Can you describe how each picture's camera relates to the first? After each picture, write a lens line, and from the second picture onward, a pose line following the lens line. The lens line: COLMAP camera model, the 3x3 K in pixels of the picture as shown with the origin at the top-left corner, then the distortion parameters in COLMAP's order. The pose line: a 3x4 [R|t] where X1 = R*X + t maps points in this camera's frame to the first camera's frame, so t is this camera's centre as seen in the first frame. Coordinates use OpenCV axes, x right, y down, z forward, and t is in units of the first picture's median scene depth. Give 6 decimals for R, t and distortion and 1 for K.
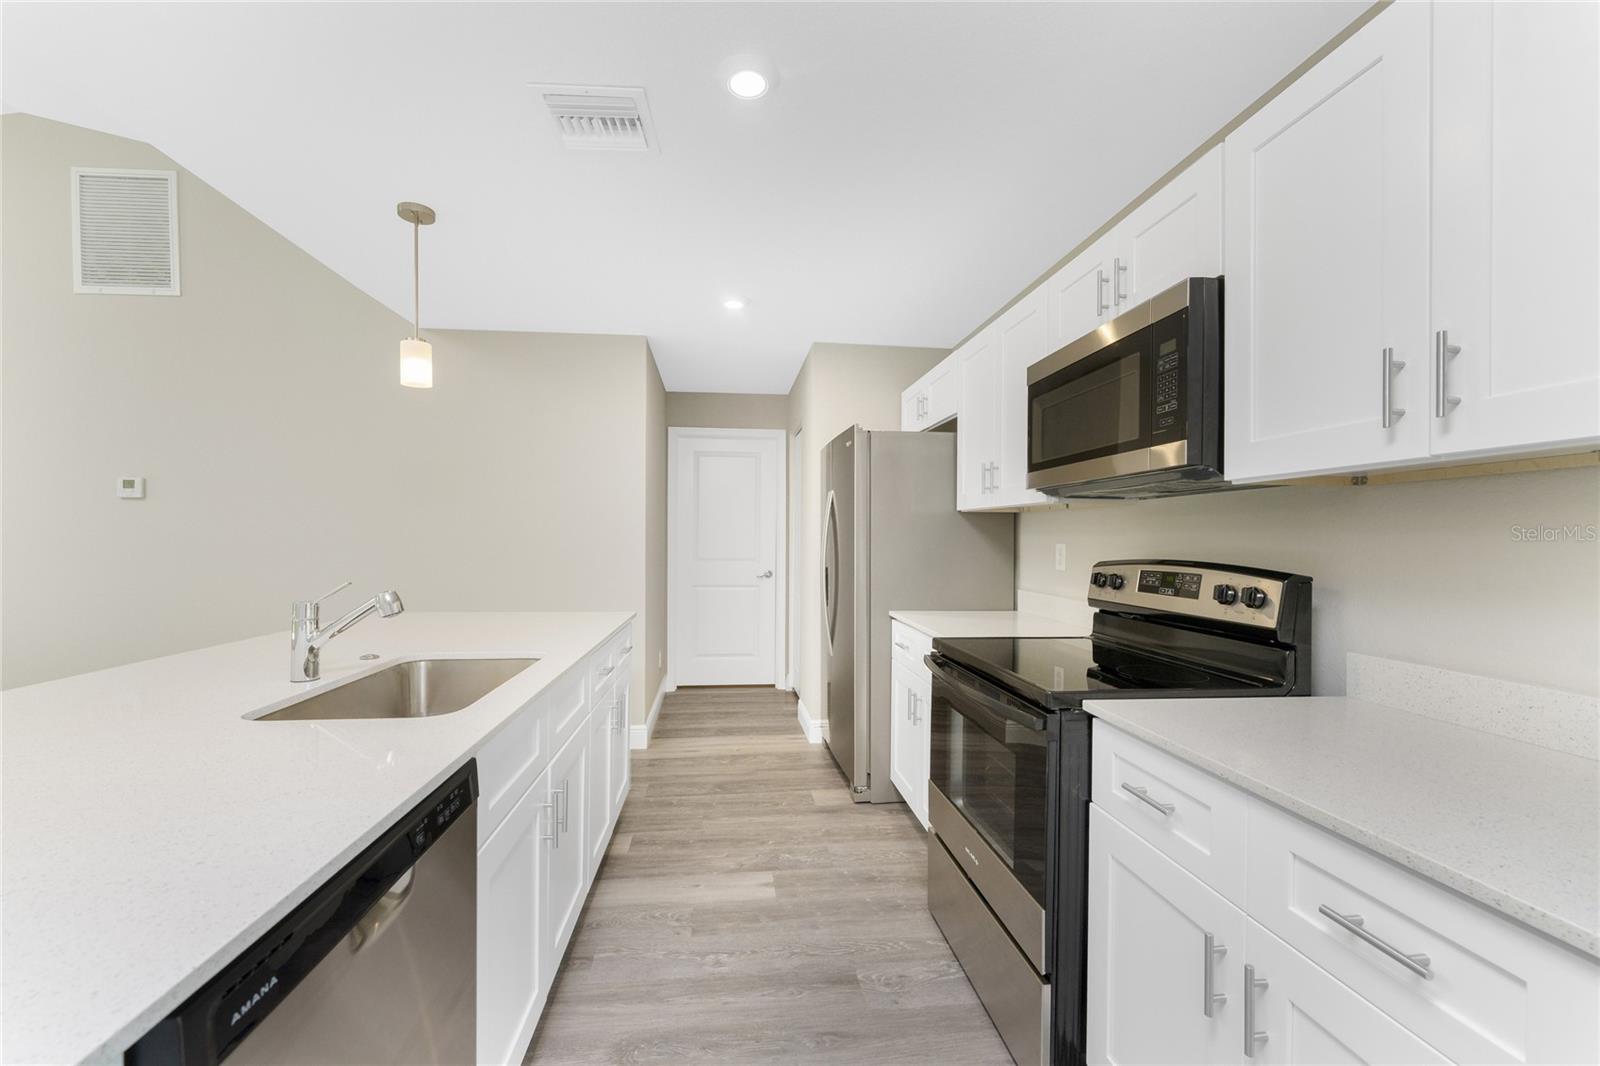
lens RADIAL K [[647.1, 0, 799.6], [0, 647.1, 538.7], [0, 0, 1]] dist [-0.000675, -0.001097]
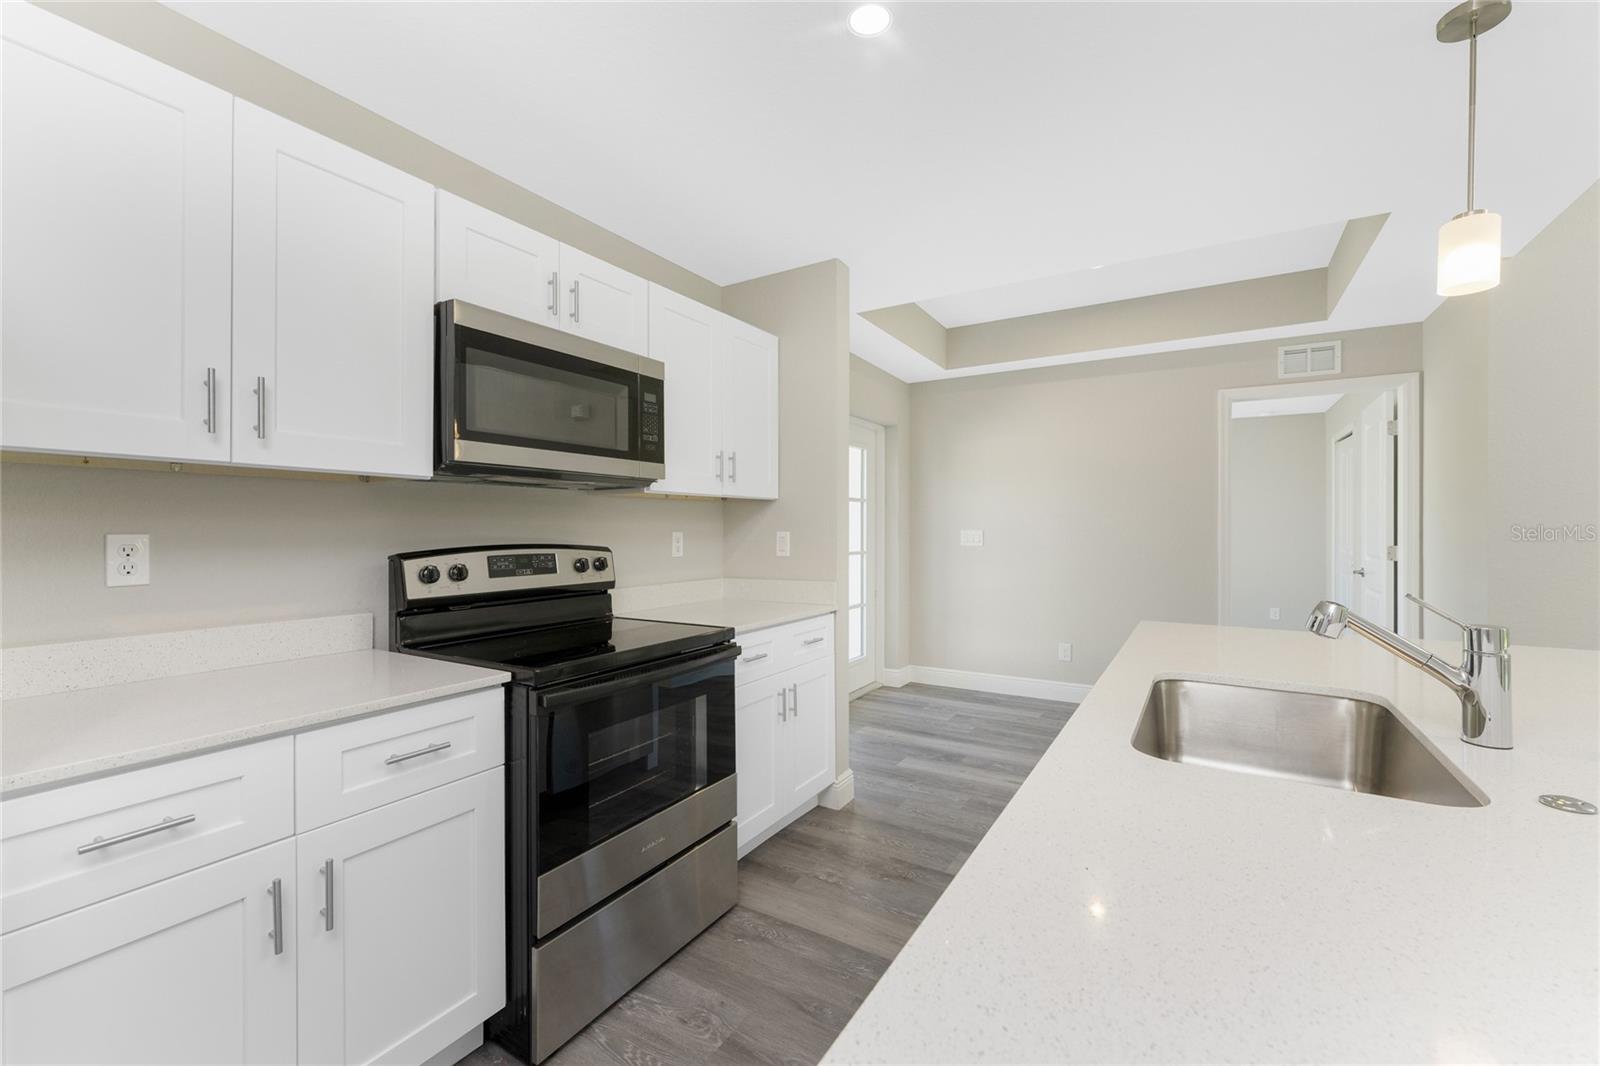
lens RADIAL K [[647.1, 0, 788.4], [0, 647.1, 530.1], [0, 0, 1]] dist [-0.000675, -0.001097]
pose [[-0.775746, -0.002790, 0.631039, -0.415914], [-0.000137, 0.999991, 0.004253, 0.002574], [-0.631045, 0.003213, -0.775740, 1.306900]]
